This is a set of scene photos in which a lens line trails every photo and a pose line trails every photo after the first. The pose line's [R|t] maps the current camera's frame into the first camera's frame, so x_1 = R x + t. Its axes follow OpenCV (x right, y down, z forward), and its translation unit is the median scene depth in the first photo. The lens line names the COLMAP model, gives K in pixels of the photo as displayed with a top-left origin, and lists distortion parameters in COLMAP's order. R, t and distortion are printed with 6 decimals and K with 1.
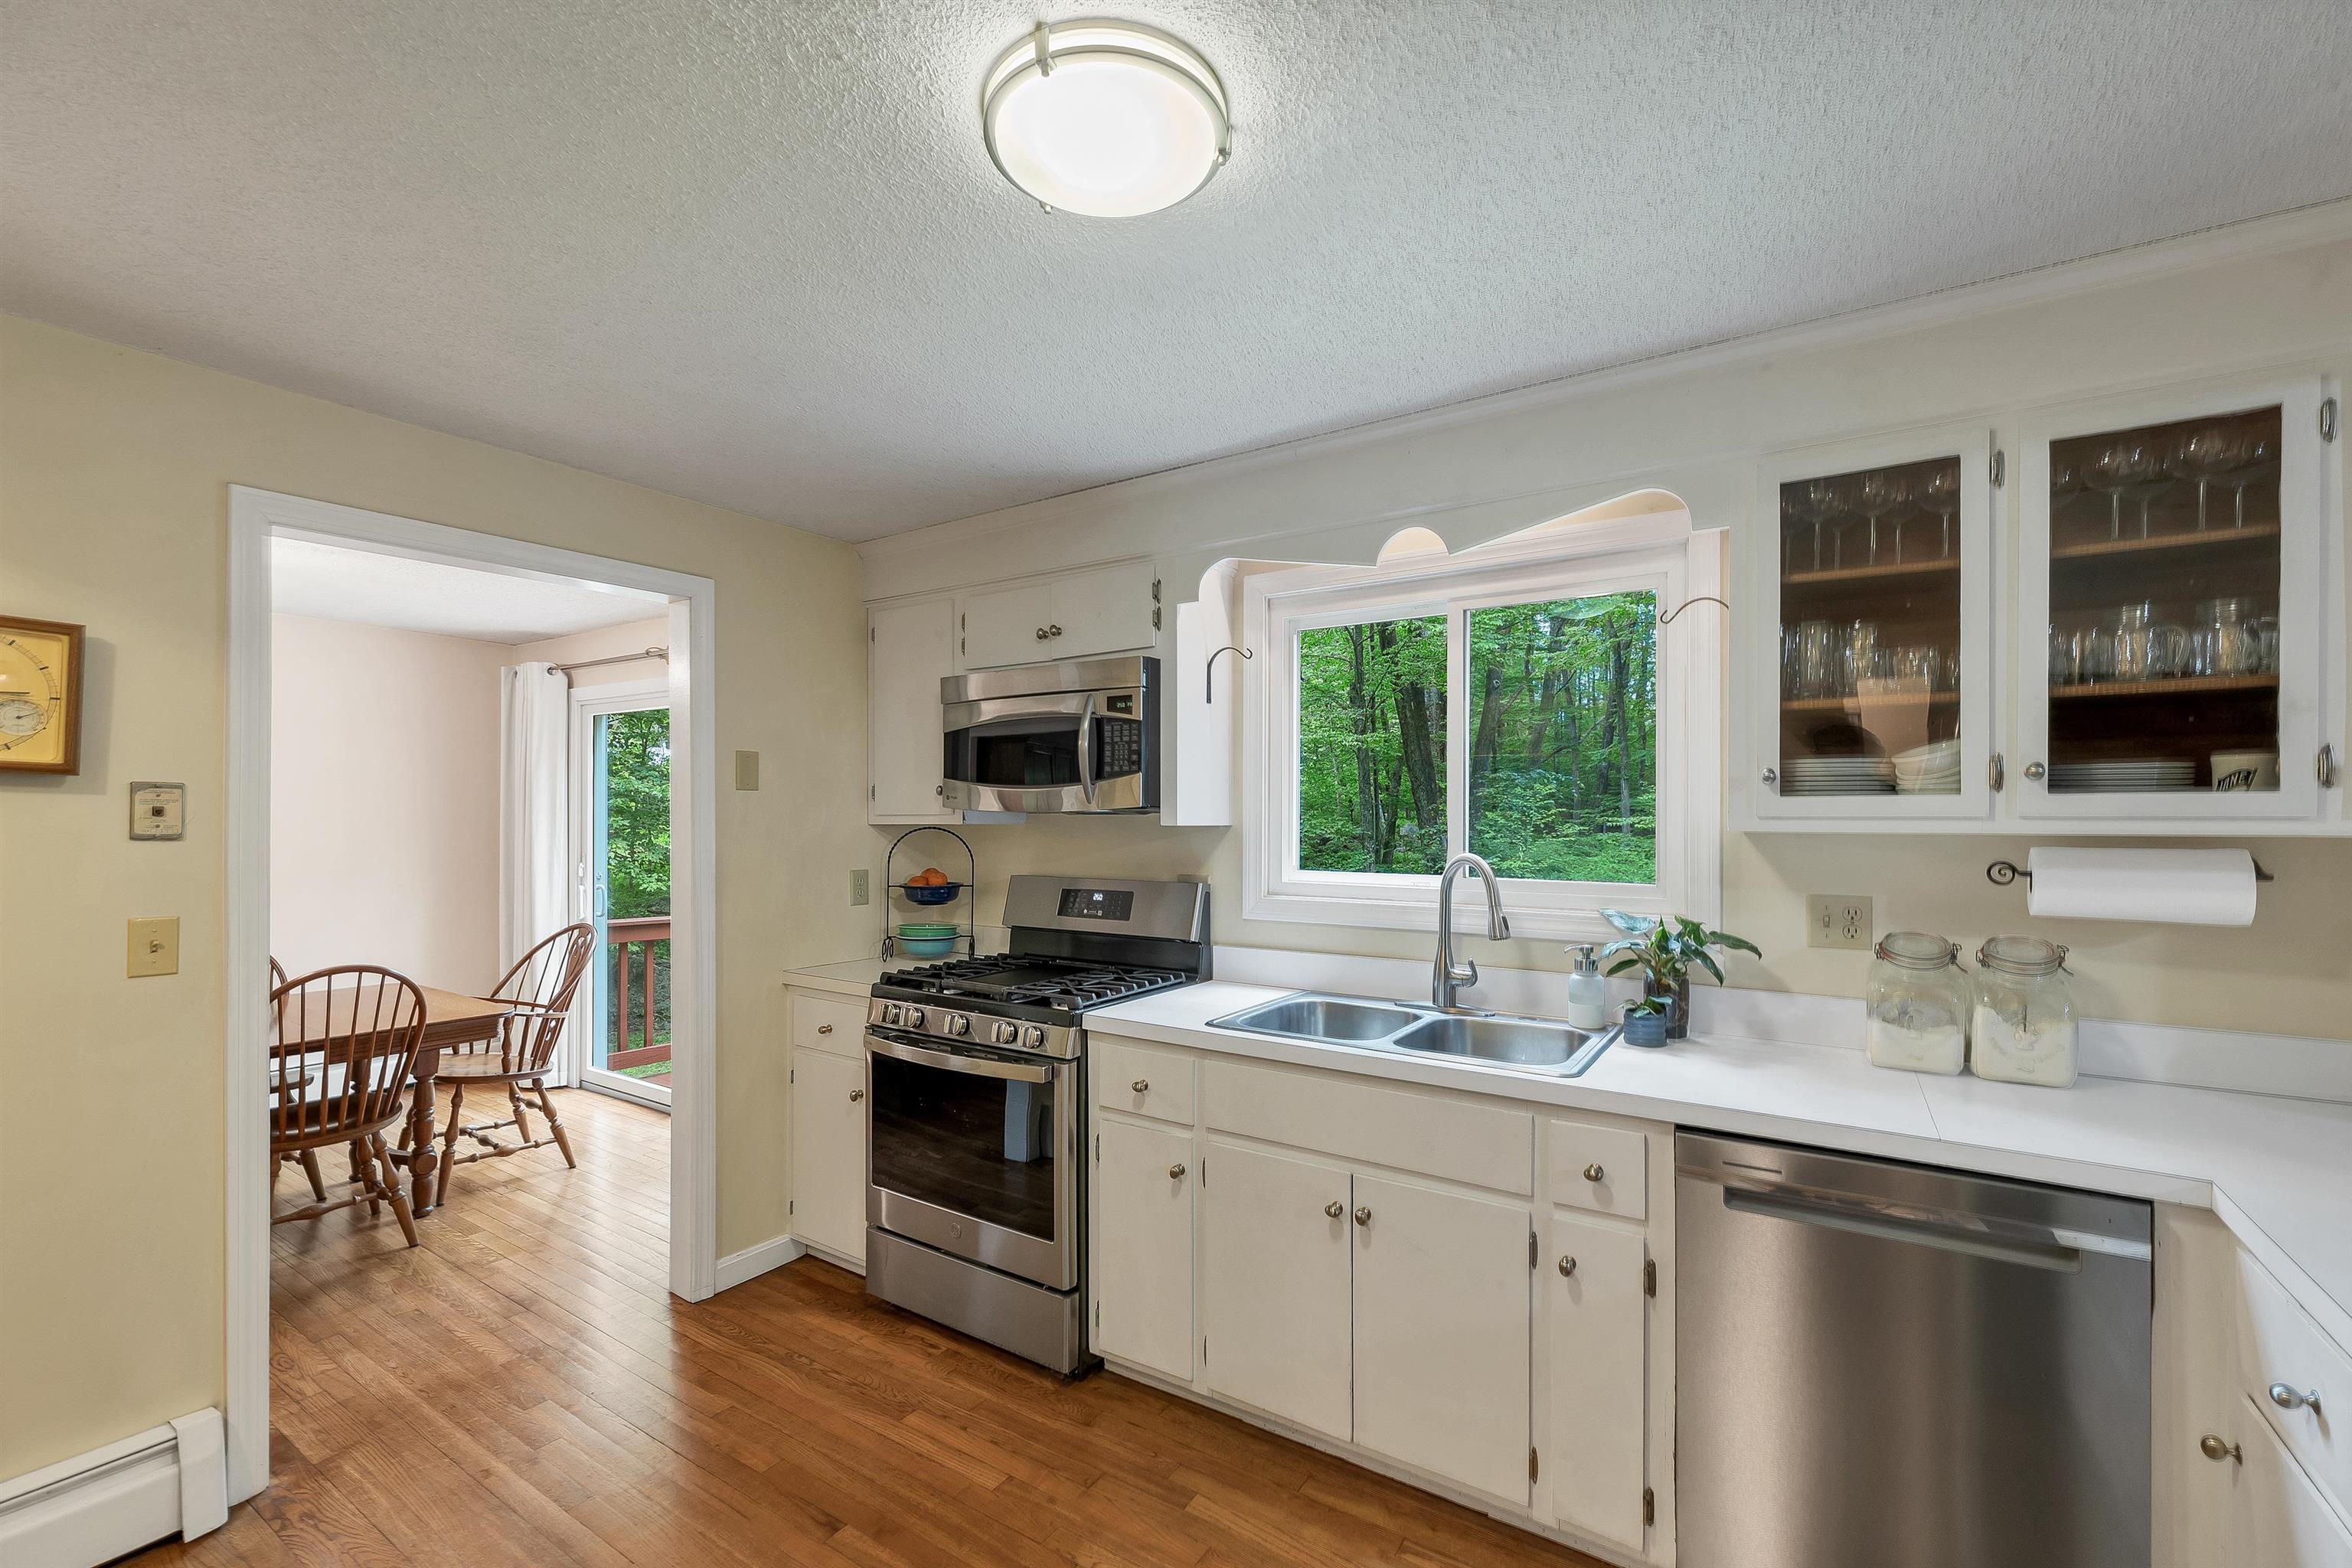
lens RADIAL K [[977.2, 0, 1186.9], [0, 977.2, 819.8], [0, 0, 1]] dist [-0.006267, -0.000007]
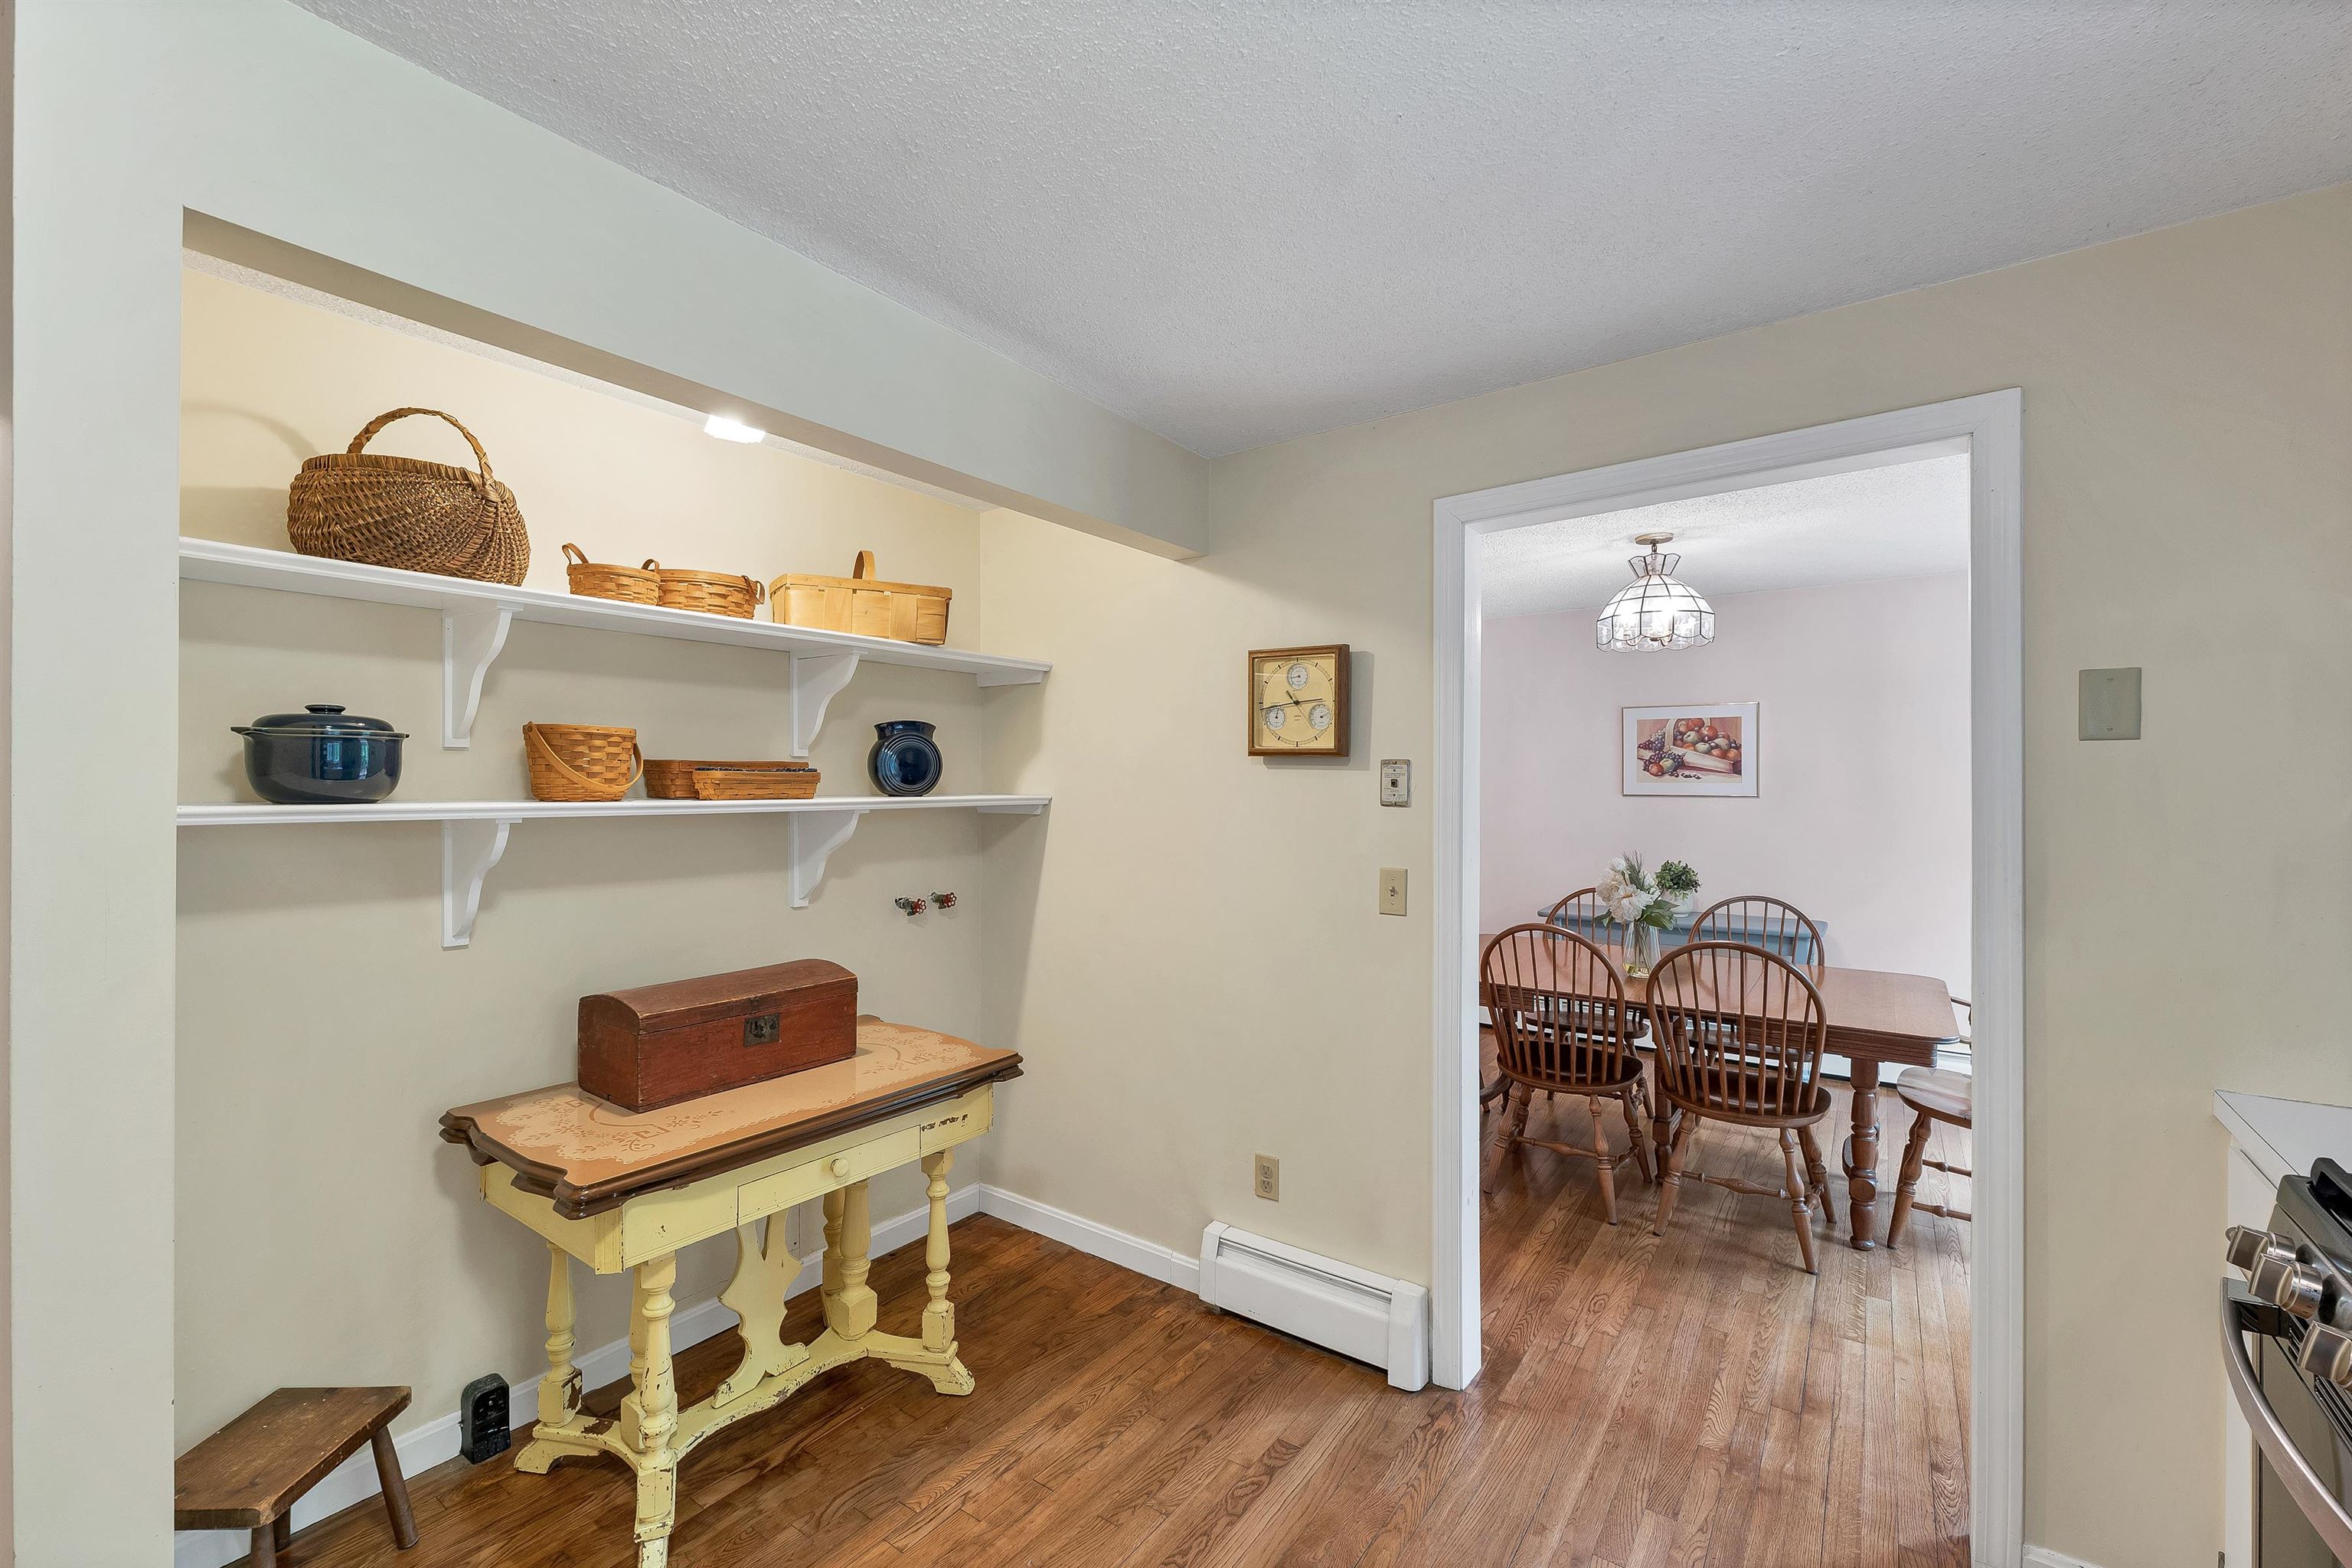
lens RADIAL K [[977.2, 0, 1174.1], [0, 977.2, 785.5], [0, 0, 1]] dist [-0.006267, -0.000007]
pose [[-0.061329, 0.002621, -0.998114, 0.209820], [-0.001975, 0.999994, 0.002747, -0.008292], [0.998116, 0.002139, -0.061323, 0.831724]]
